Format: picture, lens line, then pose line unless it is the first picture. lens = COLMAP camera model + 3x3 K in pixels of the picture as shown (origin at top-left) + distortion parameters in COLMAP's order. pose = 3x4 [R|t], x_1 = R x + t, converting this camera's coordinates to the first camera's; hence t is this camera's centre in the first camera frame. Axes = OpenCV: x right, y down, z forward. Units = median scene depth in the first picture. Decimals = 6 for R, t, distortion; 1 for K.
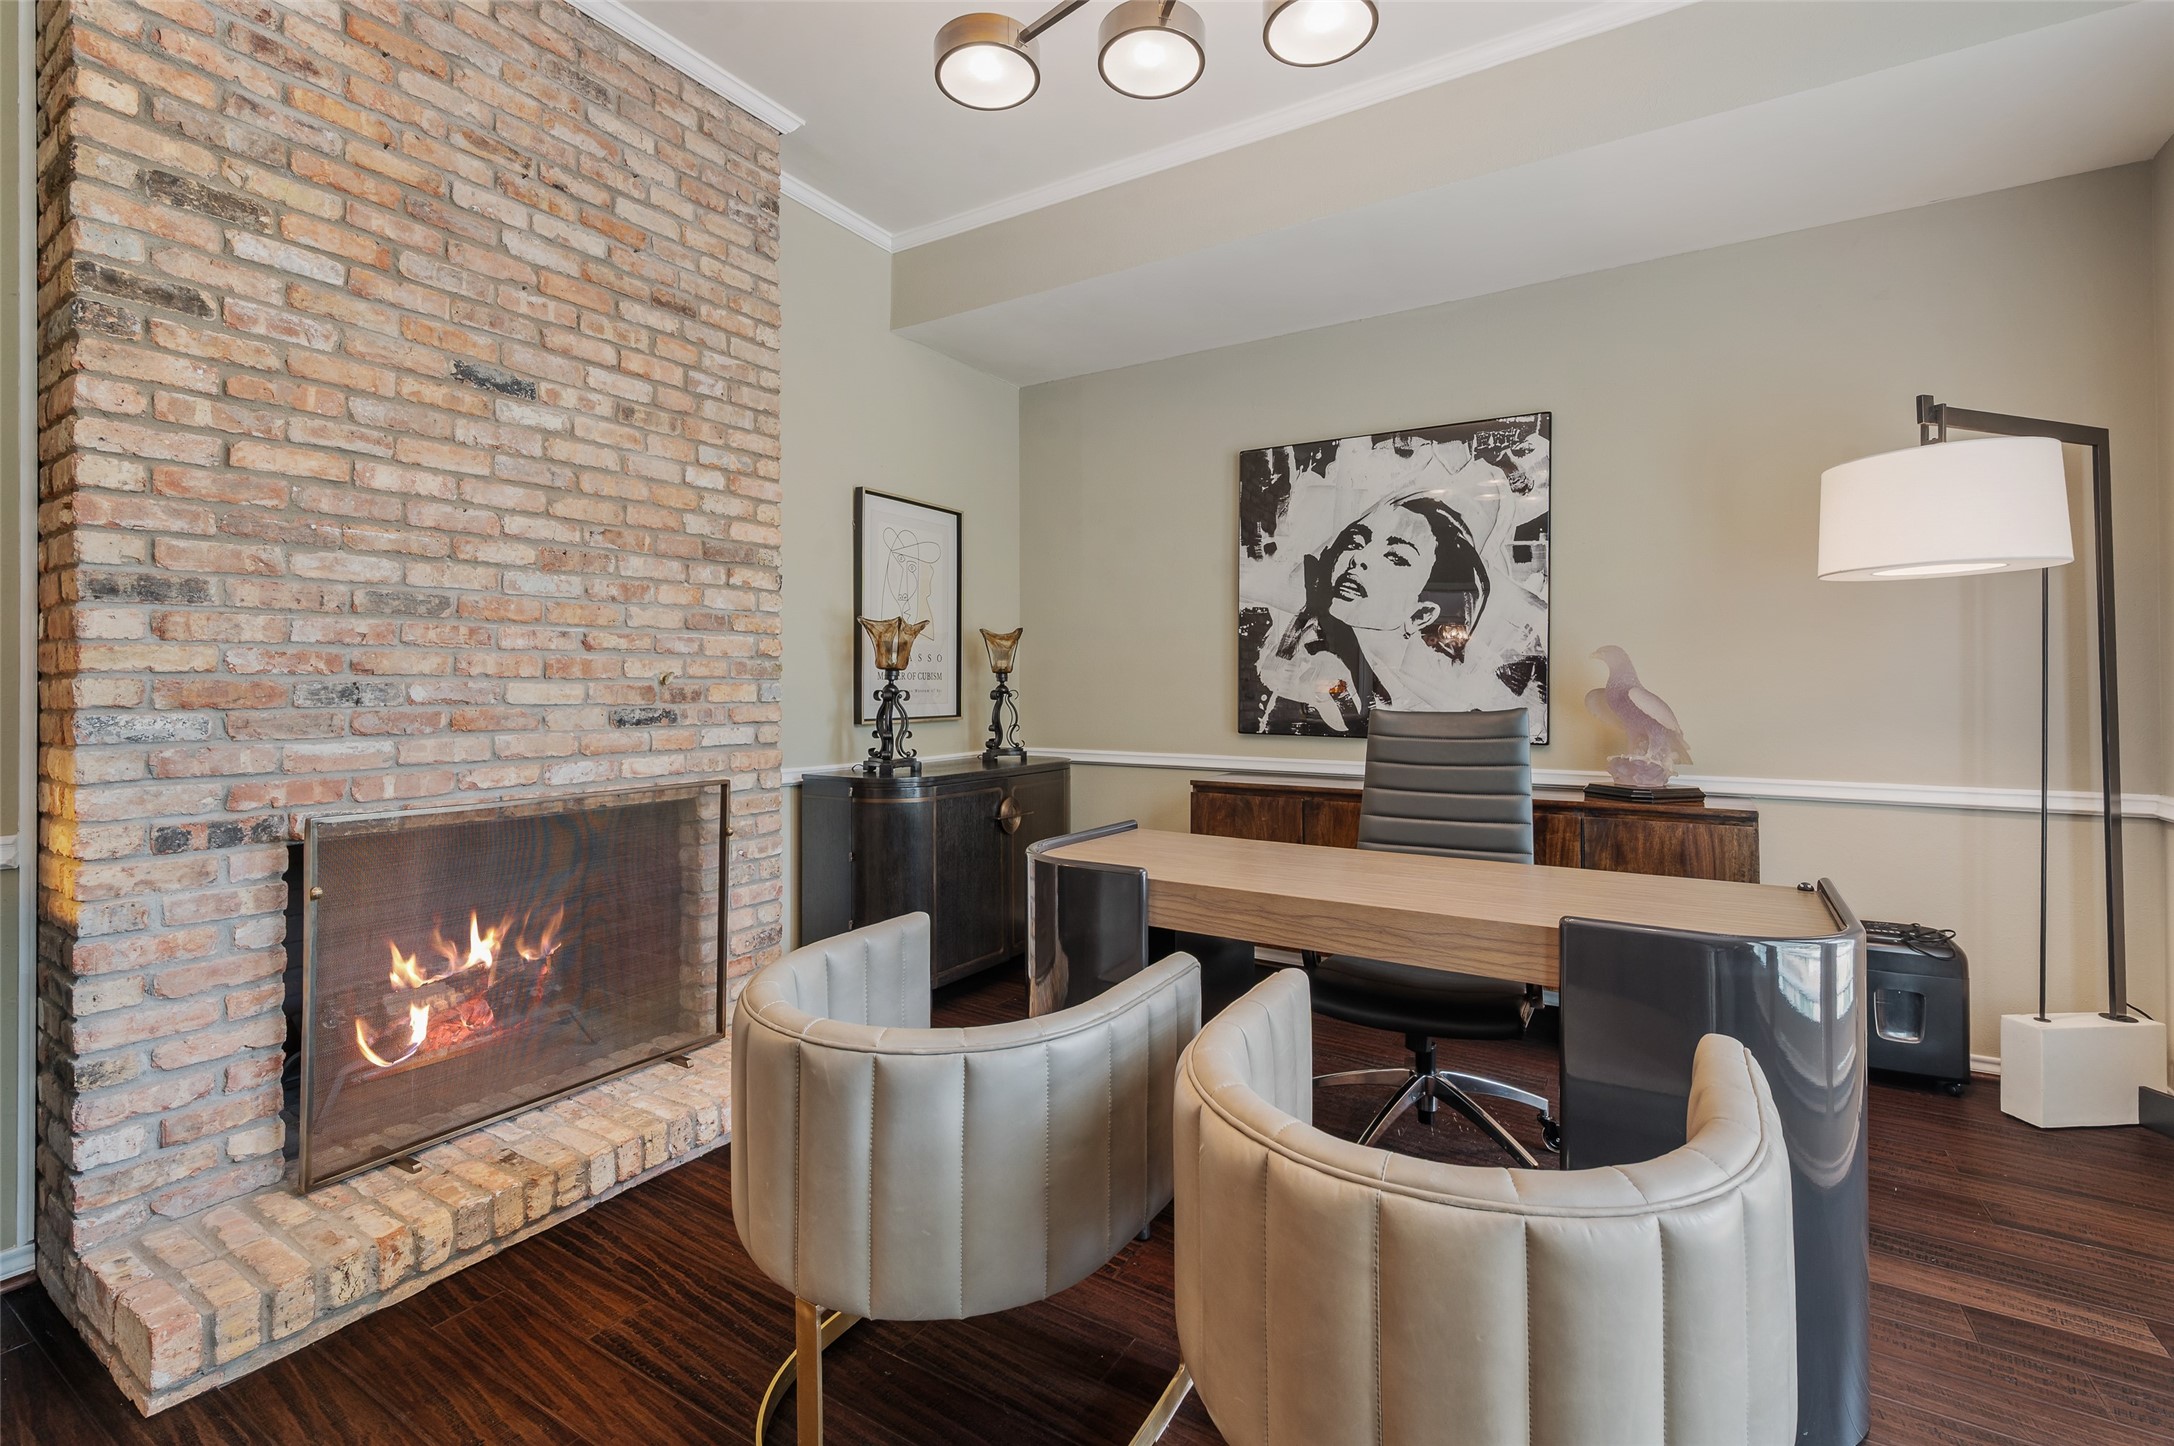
lens RADIAL K [[935.4, 0, 1076.9], [0, 935.4, 681.0], [0, 0, 1]] dist [0.000483, 0.000512]
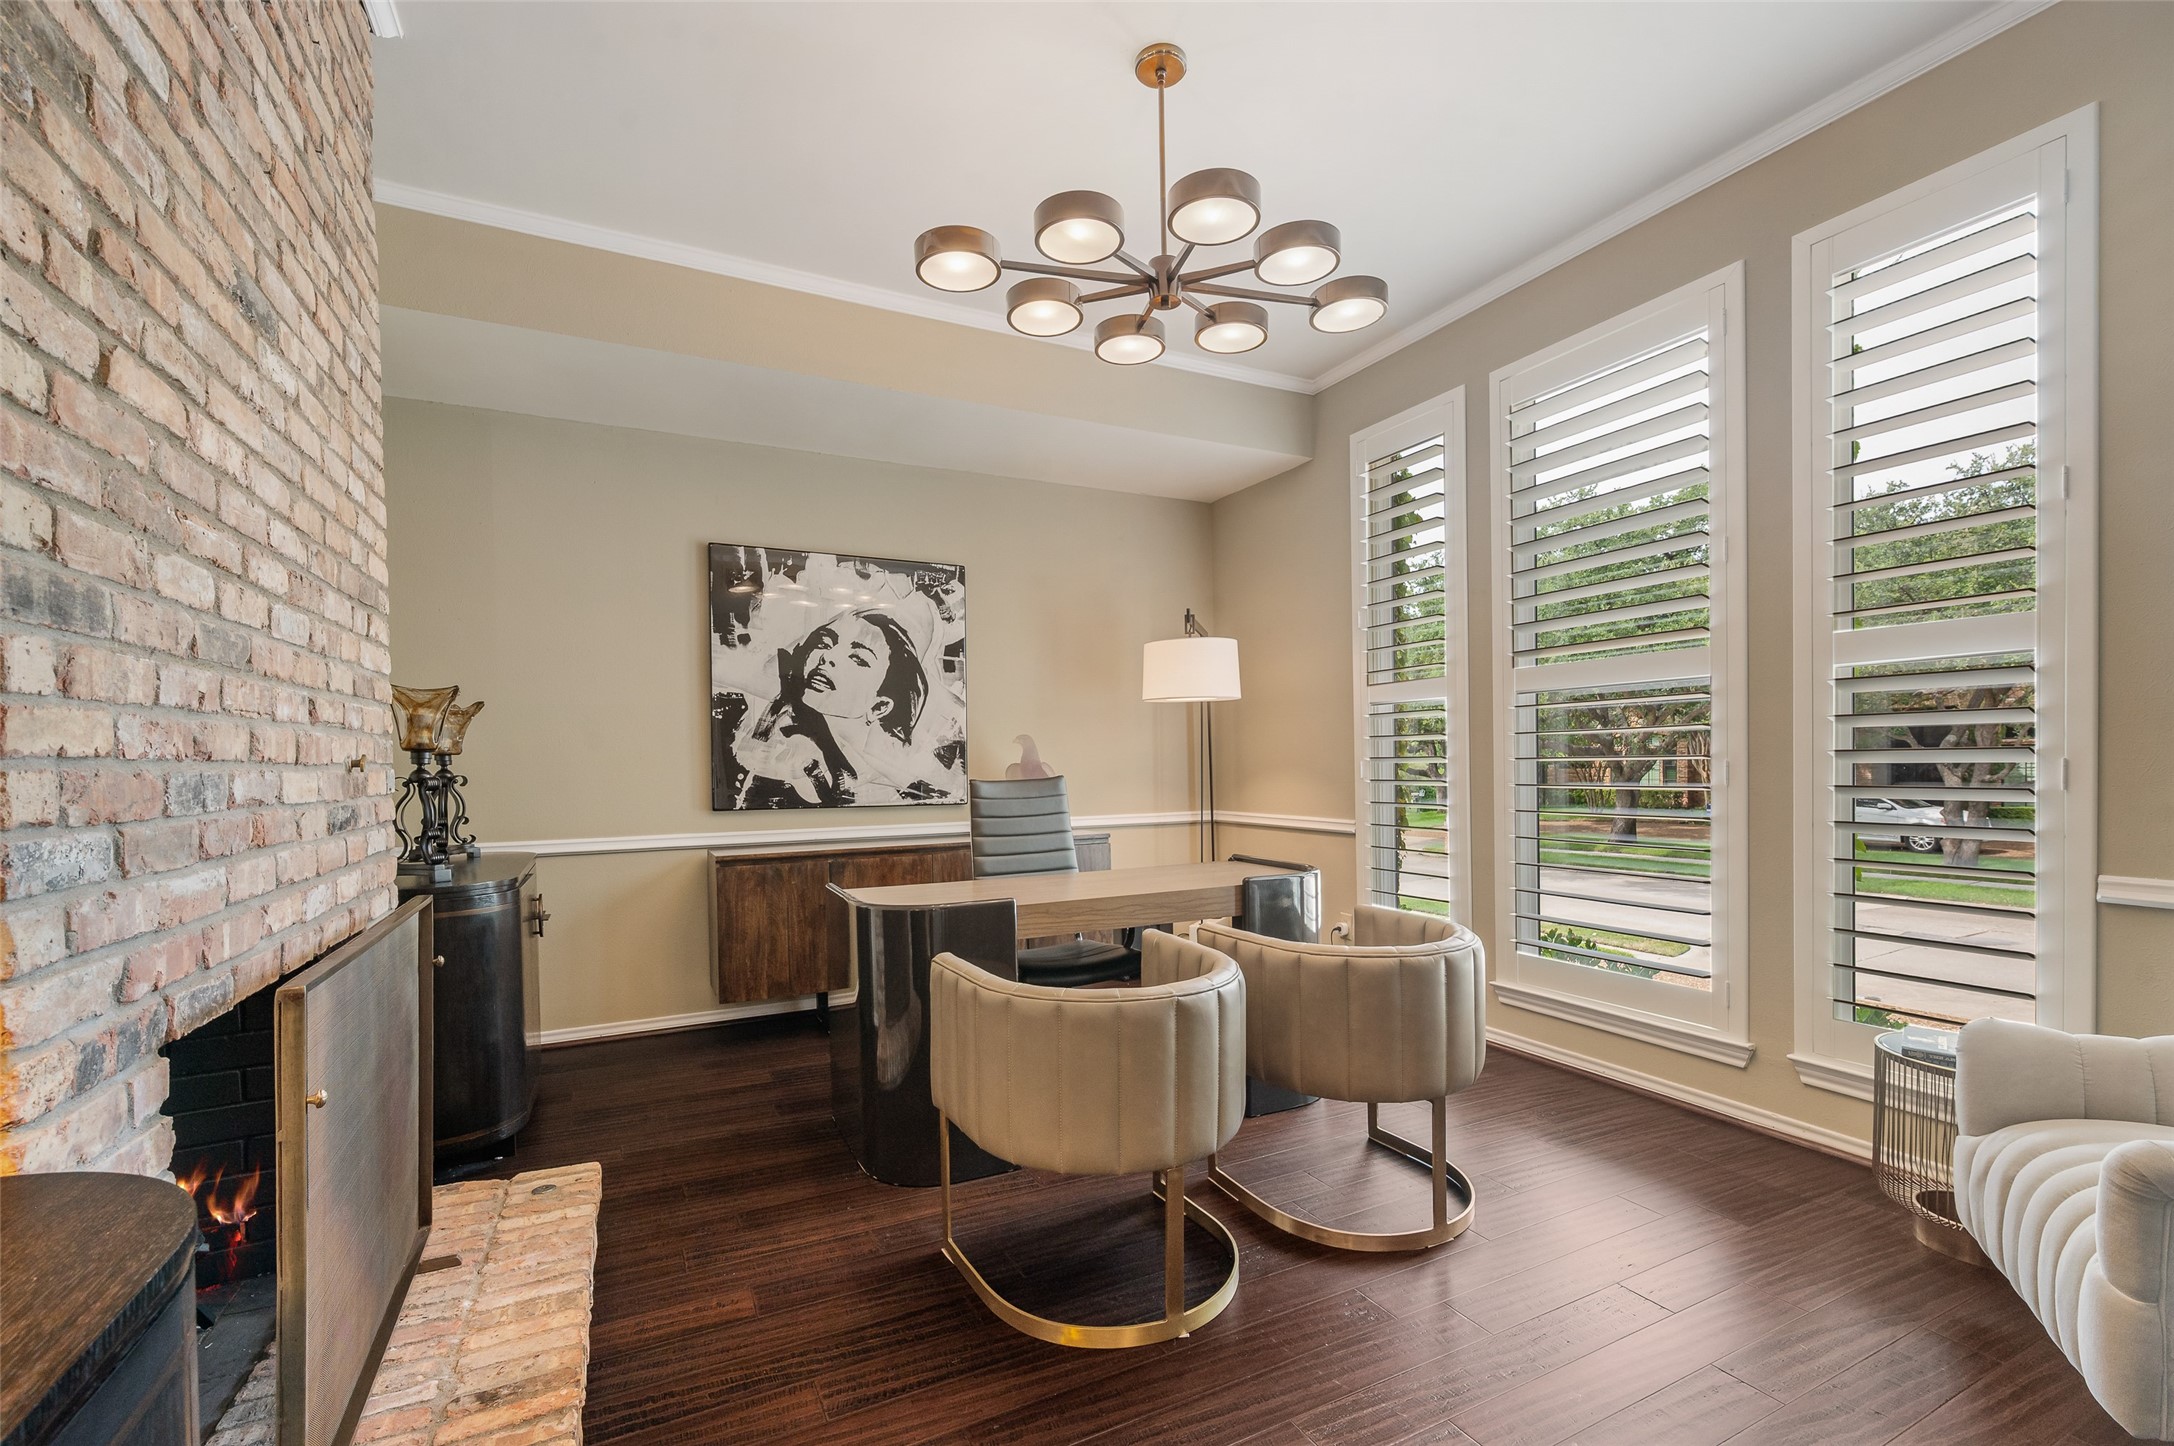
lens RADIAL K [[935.4, 0, 1064.1], [0, 935.4, 765.6], [0, 0, 1]] dist [0.000483, 0.000512]
pose [[0.540483, -0.013148, 0.841252, -0.540331], [0.008233, 0.999913, 0.010338, -0.002952], [-0.841315, 0.001338, 0.540544, 0.107954]]
